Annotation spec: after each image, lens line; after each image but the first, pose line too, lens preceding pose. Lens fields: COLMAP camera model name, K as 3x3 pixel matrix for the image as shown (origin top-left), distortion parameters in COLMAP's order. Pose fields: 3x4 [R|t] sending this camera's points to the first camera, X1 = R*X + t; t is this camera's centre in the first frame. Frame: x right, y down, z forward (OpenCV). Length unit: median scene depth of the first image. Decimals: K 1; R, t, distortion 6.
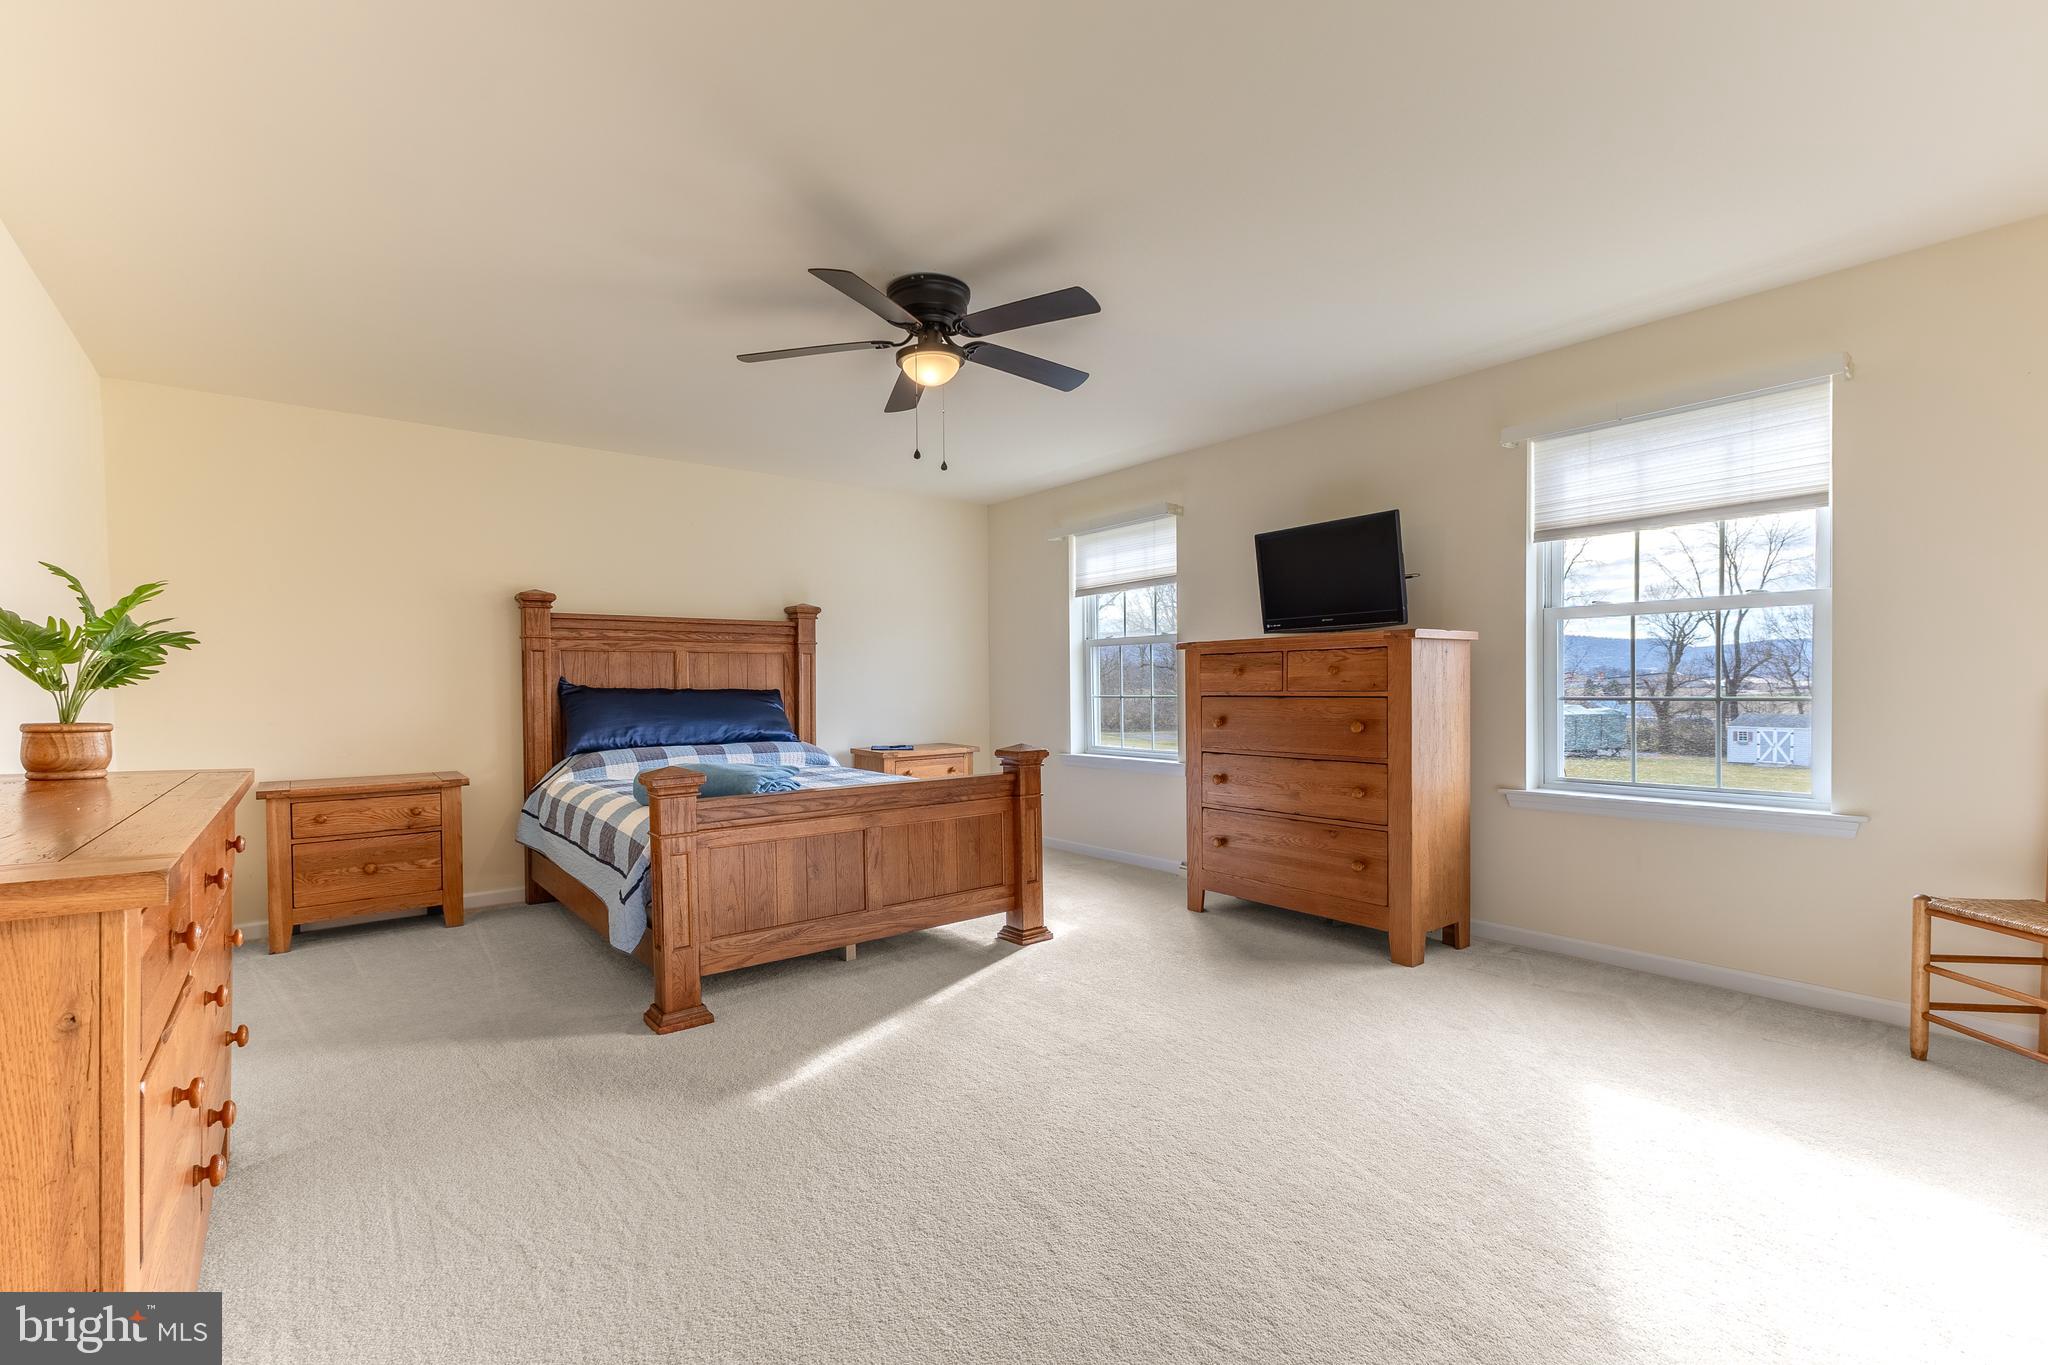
lens RADIAL K [[892.5, 0, 1005.9], [0, 892.5, 693.3], [0, 0, 1]] dist [0.002596, 0.000126]
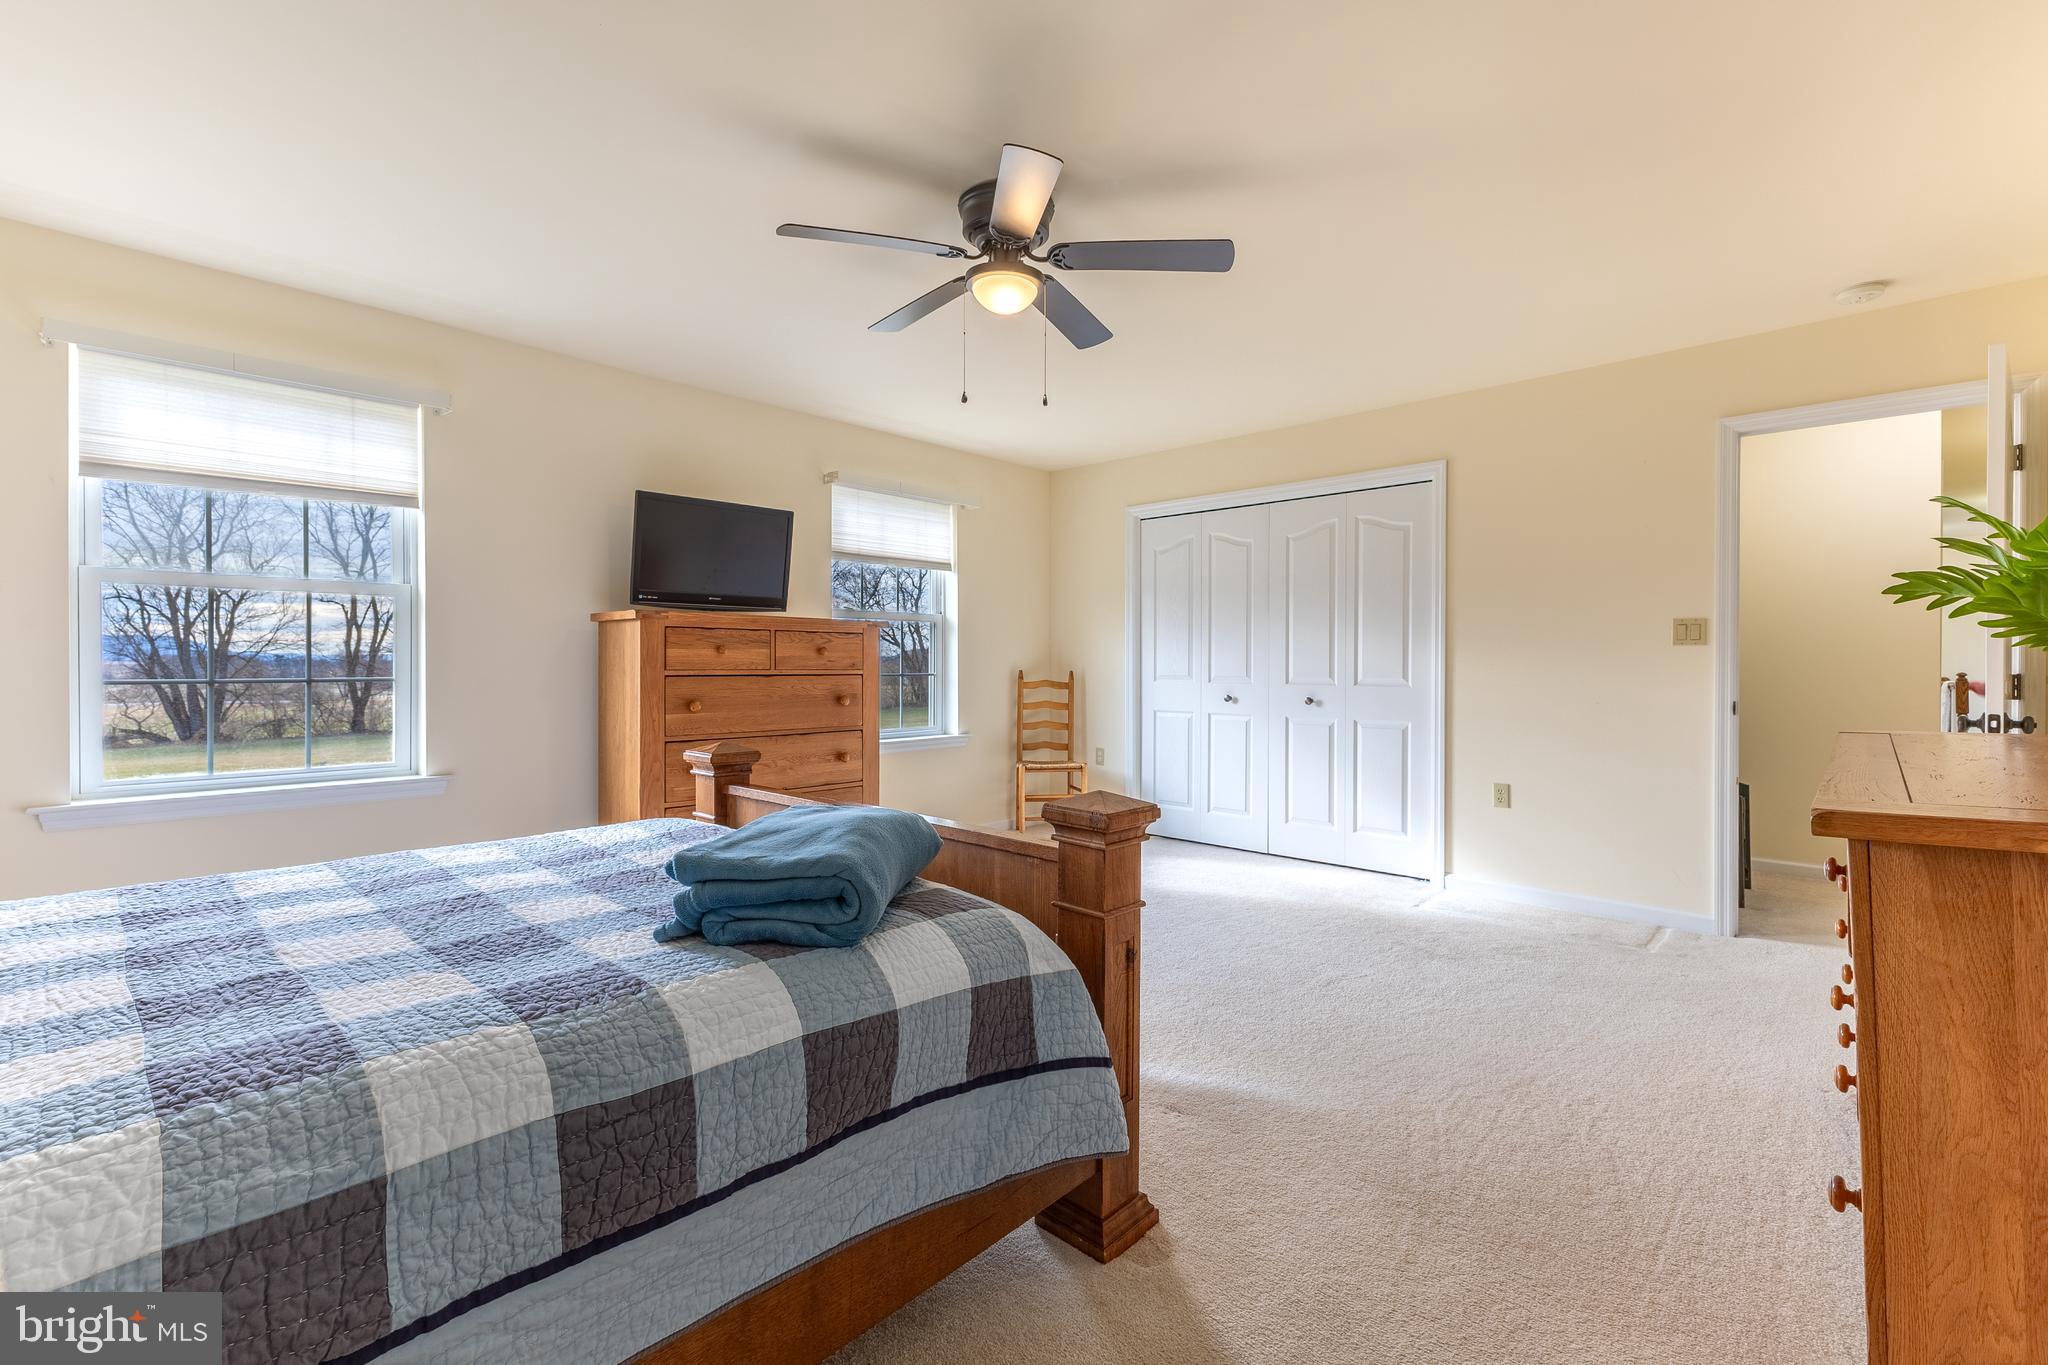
lens RADIAL K [[892.5, 0, 1005.0], [0, 892.5, 671.8], [0, 0, 1]] dist [0.002596, 0.000126]
pose [[-0.141788, 0.001019, 0.989897, -0.721963], [0.003524, 0.999994, -0.000524, 0.001099], [-0.989891, 0.003414, -0.141790, 0.887282]]
